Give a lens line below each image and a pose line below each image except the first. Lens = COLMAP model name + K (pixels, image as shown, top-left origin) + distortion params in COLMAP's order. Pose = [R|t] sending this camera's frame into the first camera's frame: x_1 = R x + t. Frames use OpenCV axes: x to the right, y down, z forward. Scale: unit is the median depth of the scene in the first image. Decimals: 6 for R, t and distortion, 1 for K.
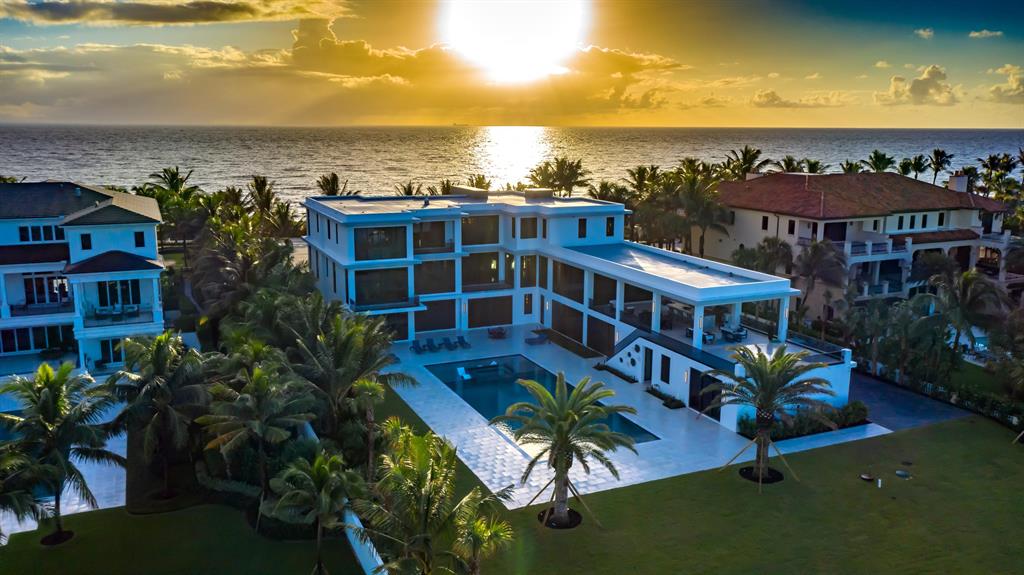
lens RADIAL K [[822.1, 0, 514.2], [0, 822.1, 264.6], [0, 0, 1]] dist [0.028765, 0.001846]
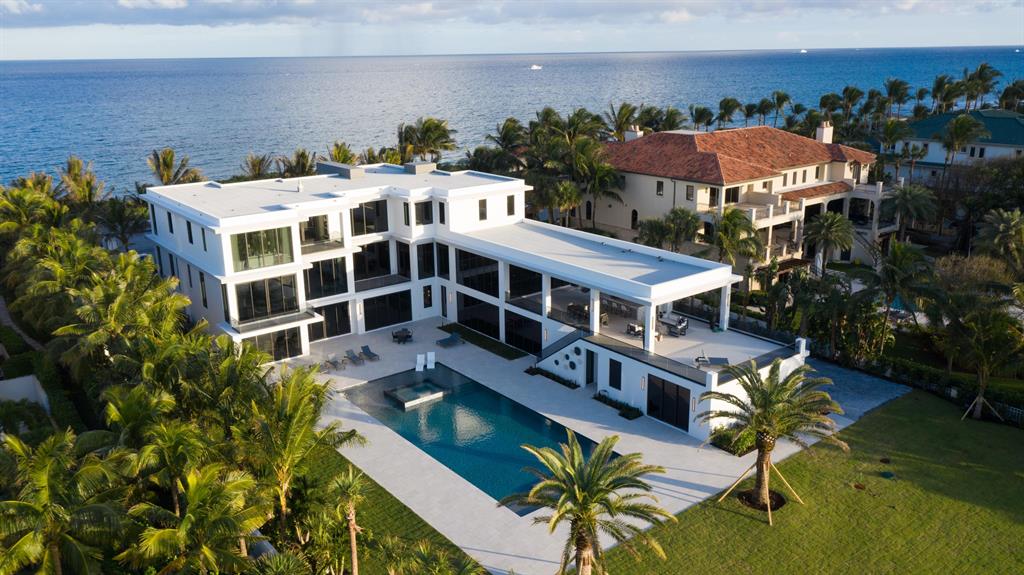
lens RADIAL K [[822.1, 0, 514.2], [0, 822.1, 264.6], [0, 0, 1]] dist [0.028765, 0.001846]
pose [[0.970774, -0.082281, 0.225451, -0.103158], [0.062778, 0.993744, 0.092363, -0.072745], [-0.231641, -0.075511, 0.969866, 0.112716]]
